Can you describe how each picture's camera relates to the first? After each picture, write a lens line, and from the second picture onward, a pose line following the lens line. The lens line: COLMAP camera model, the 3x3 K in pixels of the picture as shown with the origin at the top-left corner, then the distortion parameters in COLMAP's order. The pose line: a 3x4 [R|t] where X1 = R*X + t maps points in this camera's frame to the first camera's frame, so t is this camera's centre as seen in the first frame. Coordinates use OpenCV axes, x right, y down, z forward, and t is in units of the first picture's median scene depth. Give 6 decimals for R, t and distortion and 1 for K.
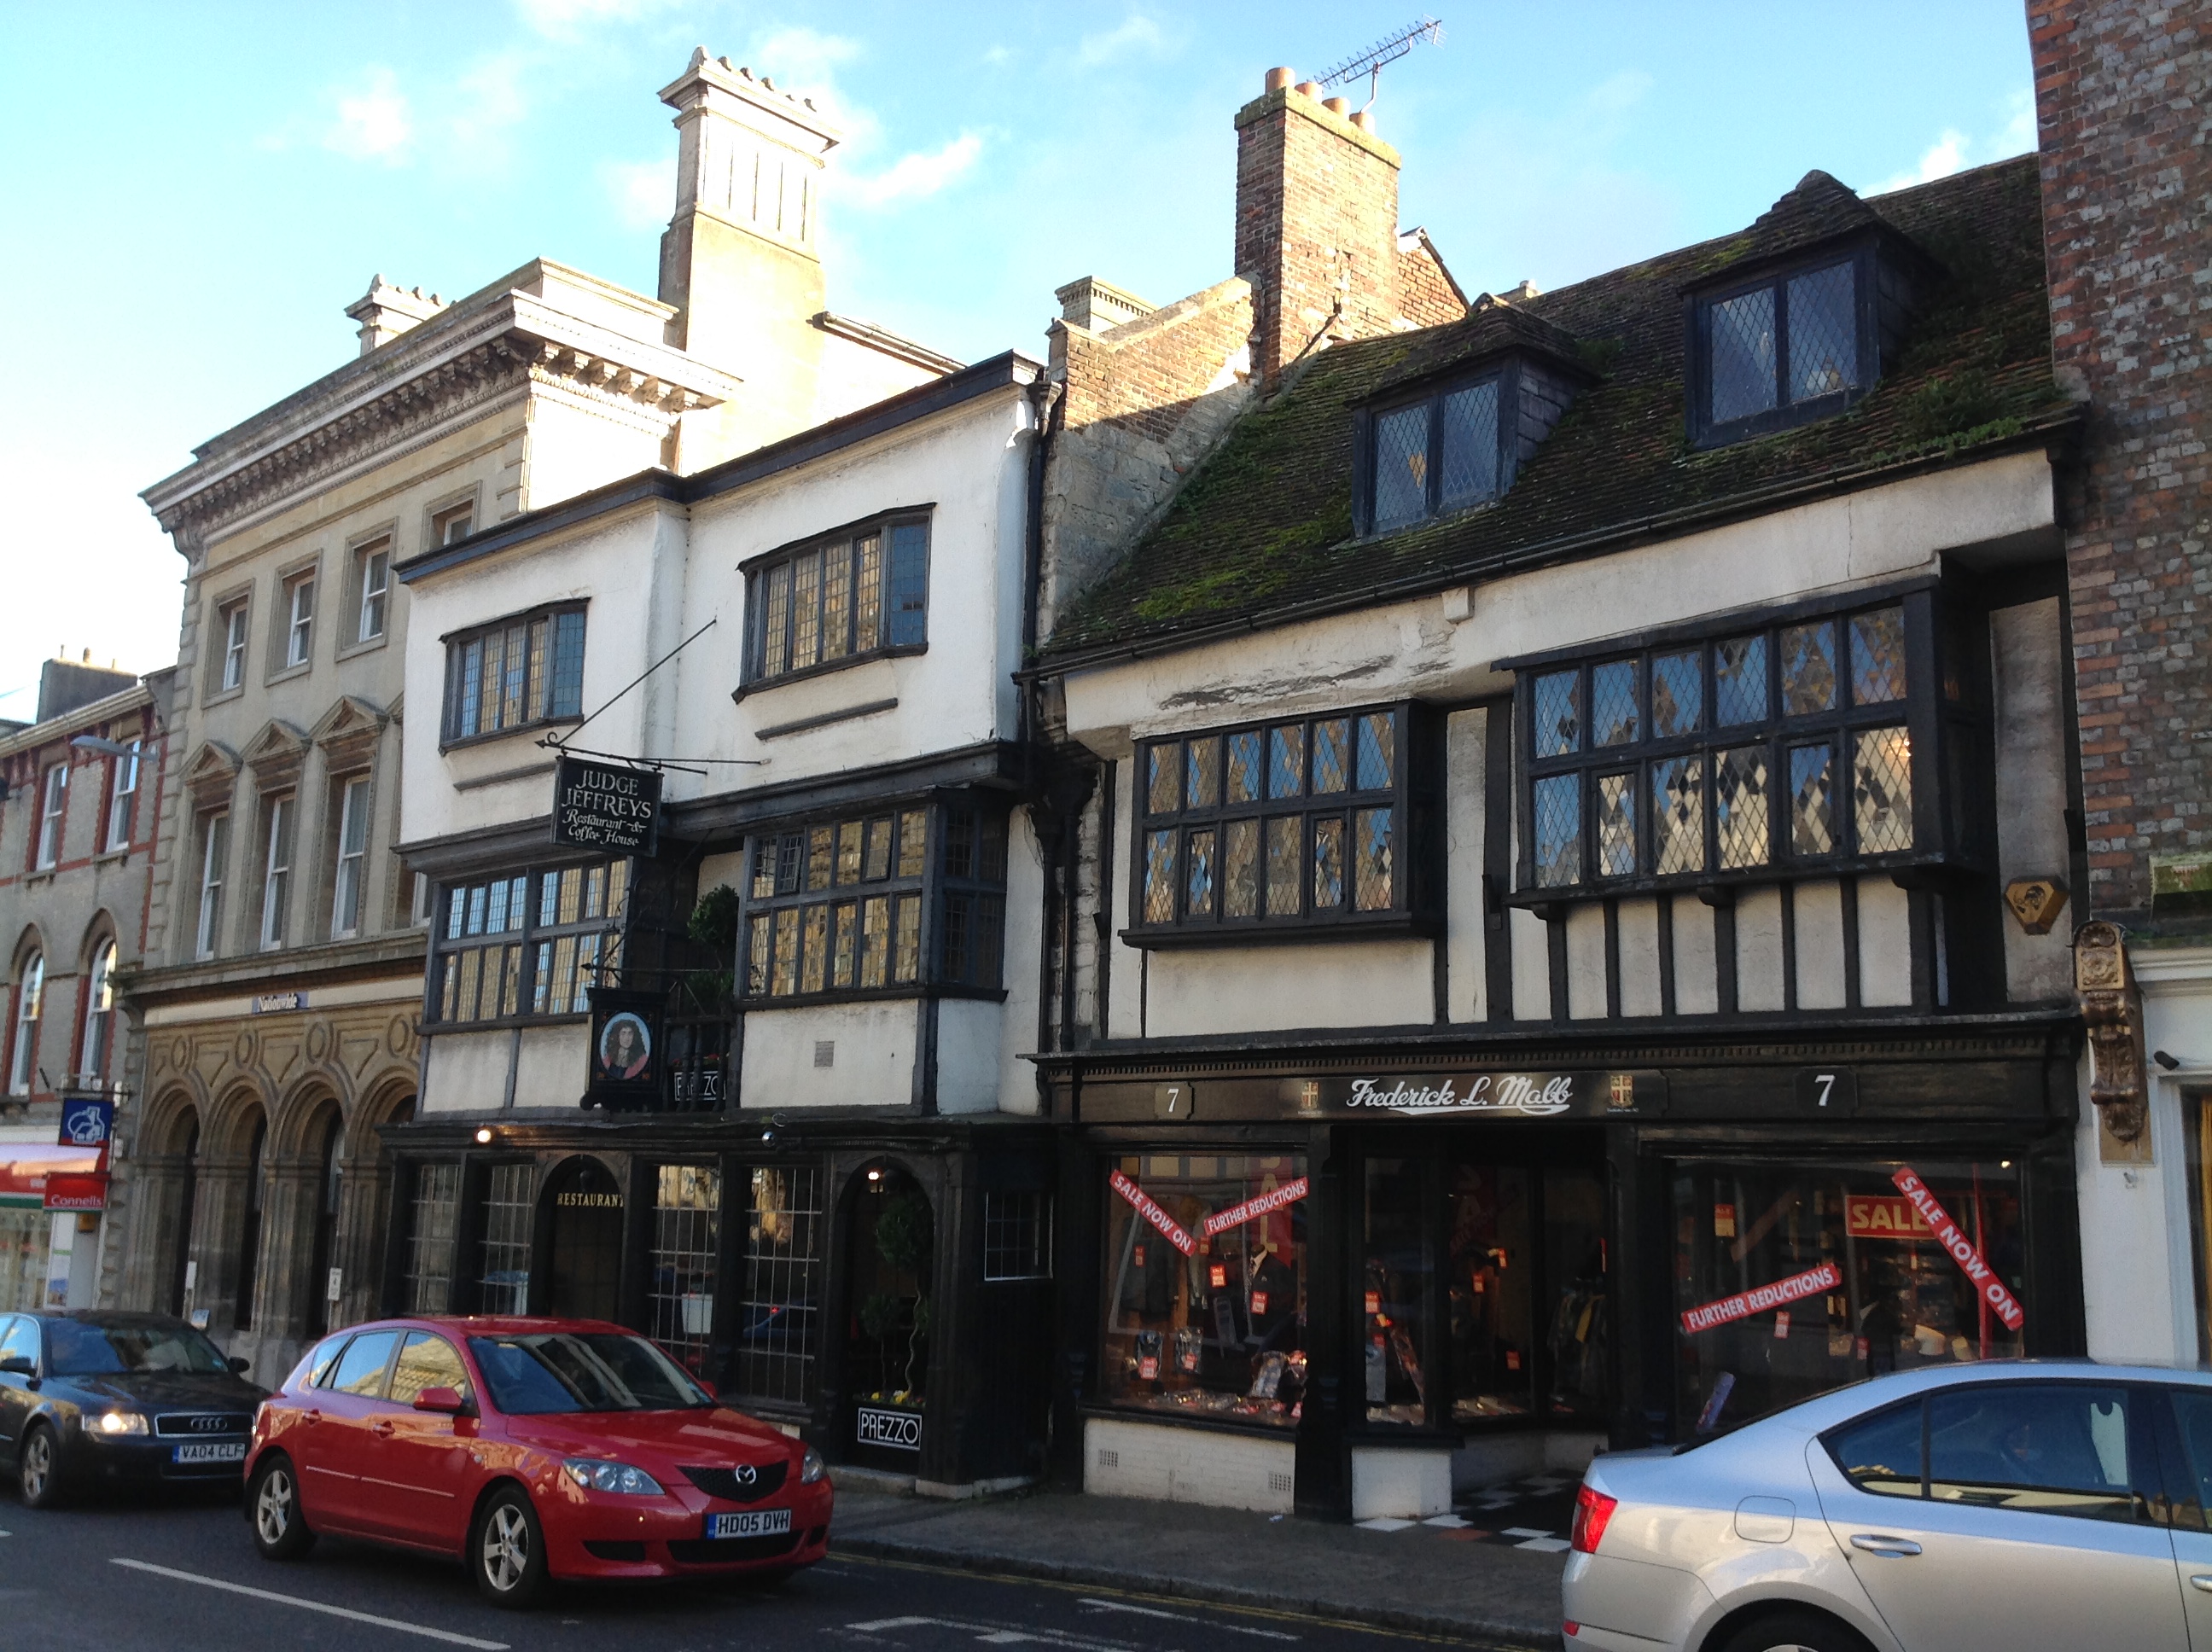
lens RADIAL K [[2156.2, 0, 1106.0], [0, 2156.2, 826.0], [0, 0, 1]] dist [0.002511, 0.000401]
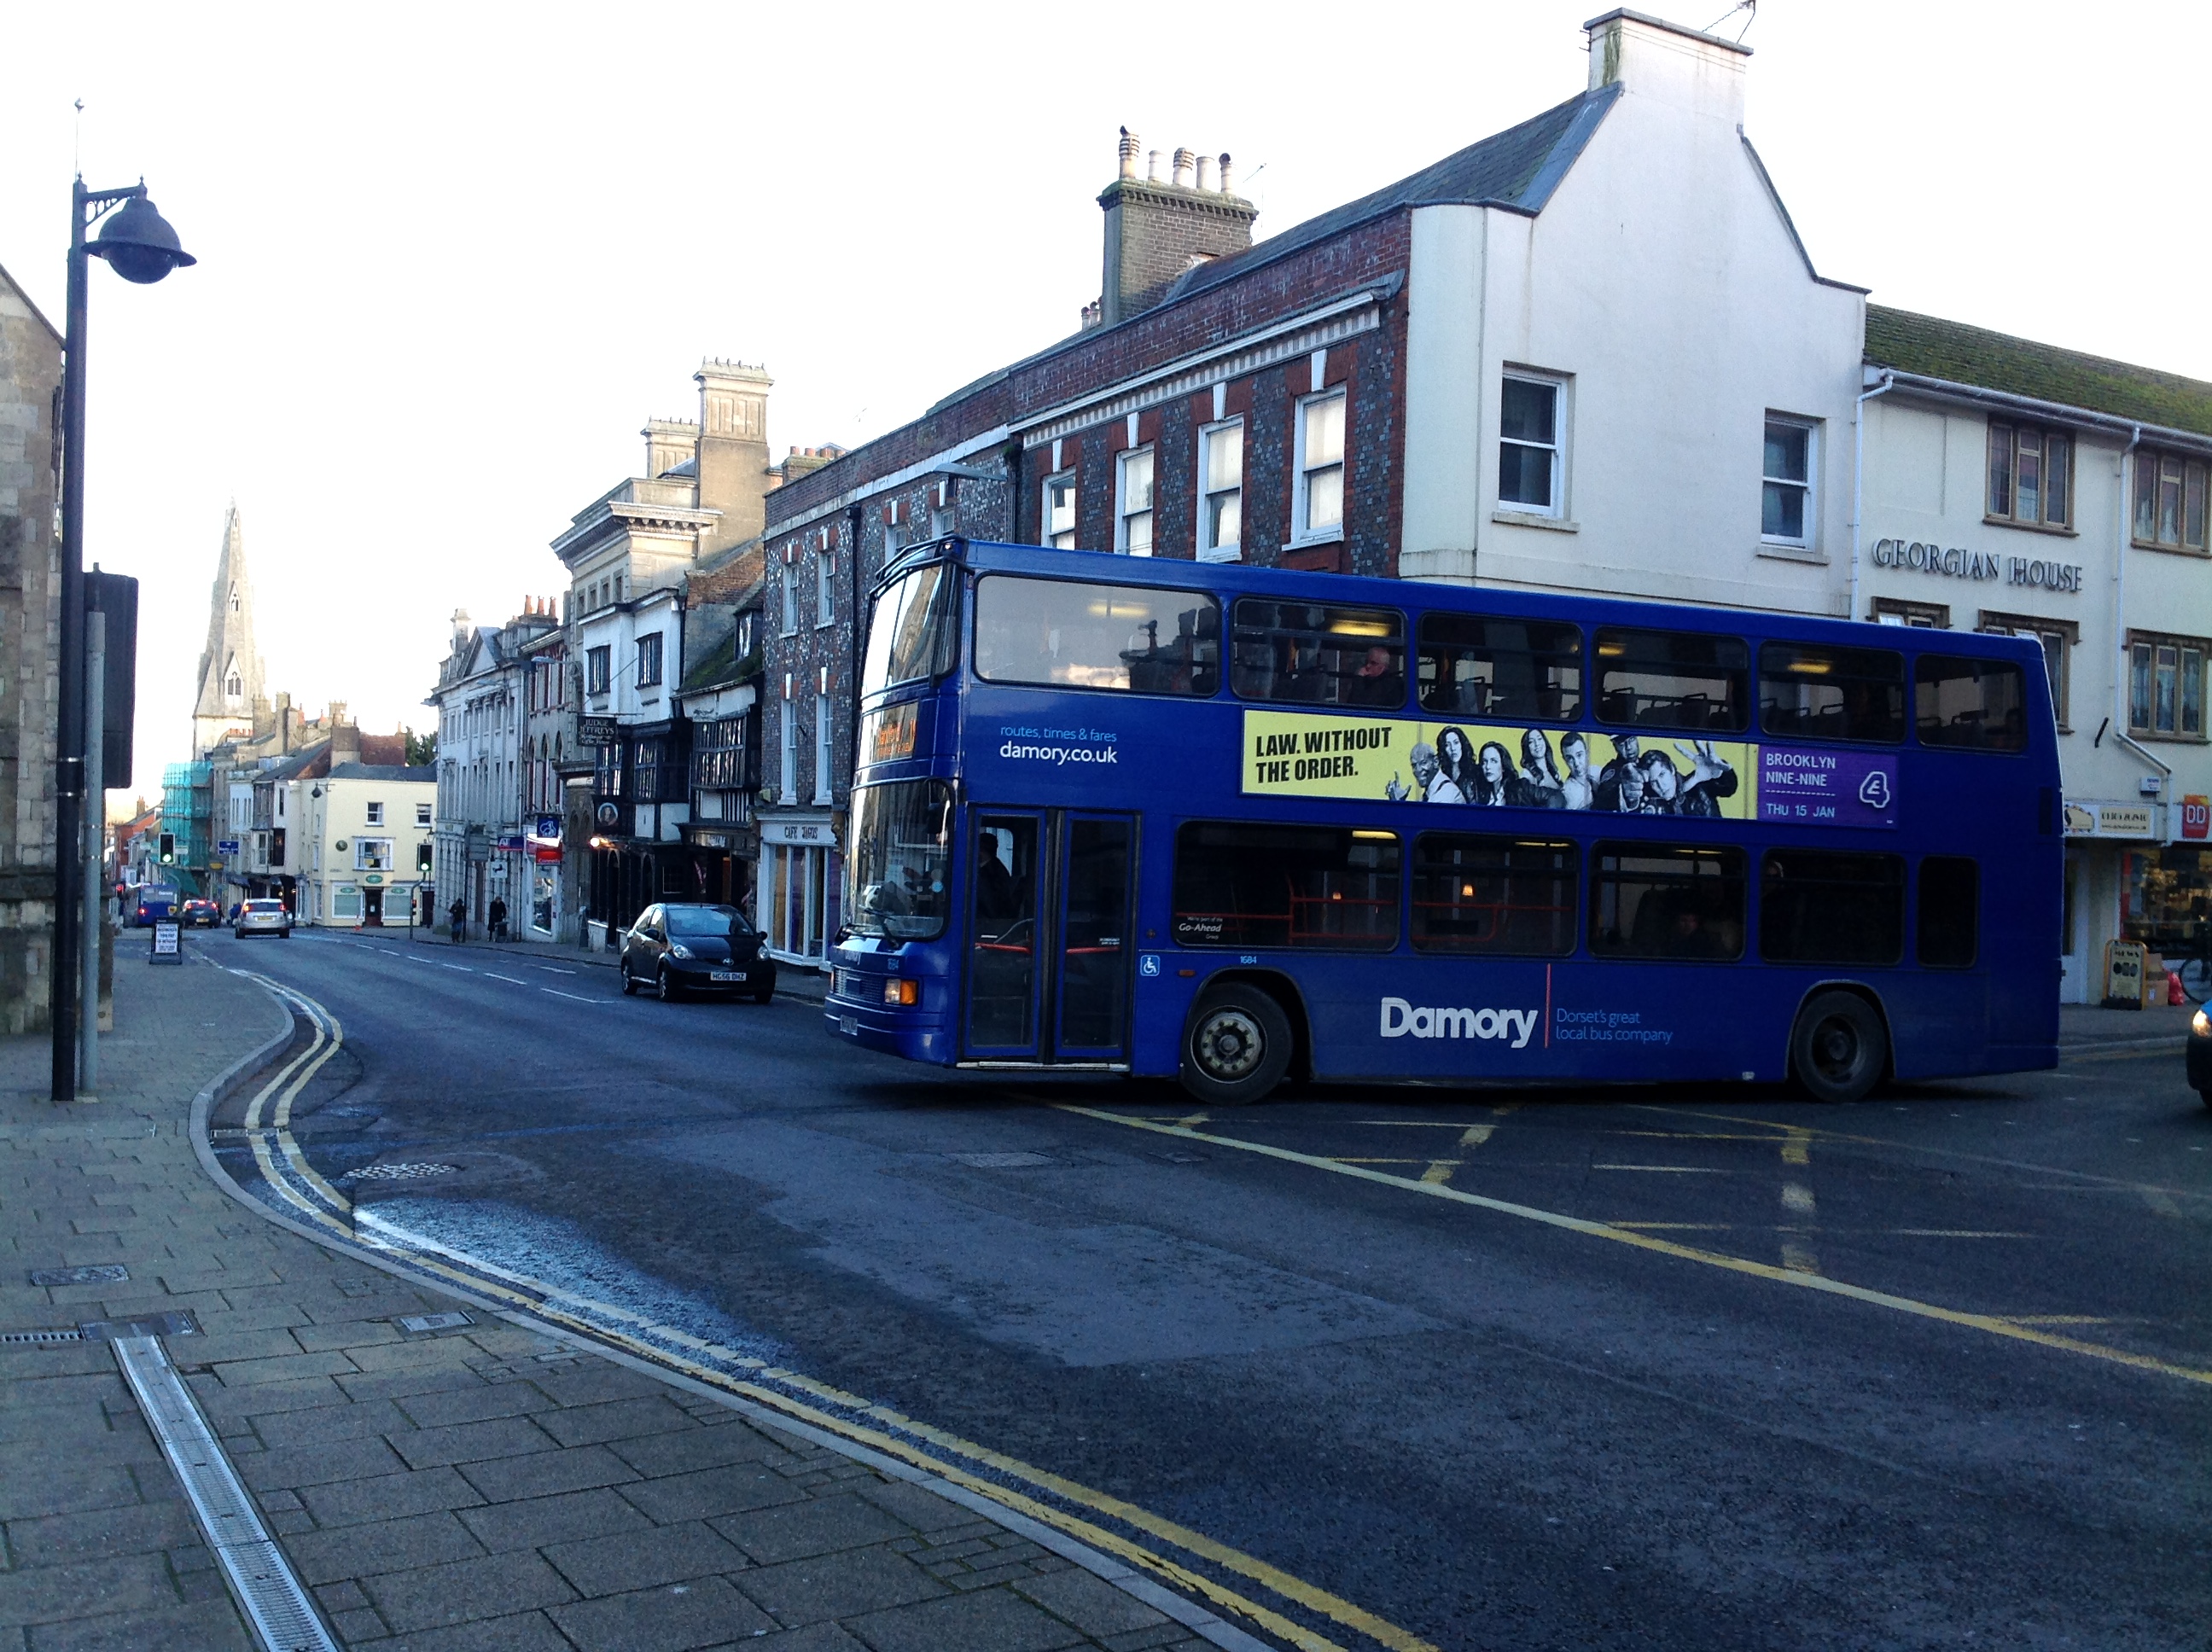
lens RADIAL K [[2156.2, 0, 1106.0], [0, 2156.2, 826.0], [0, 0, 1]] dist [0.002511, 0.000401]
pose [[0.929120, -0.015203, -0.369465, 1.088628], [0.080218, 0.983648, 0.161253, -0.219989], [0.360972, -0.179461, 0.915146, -1.056064]]
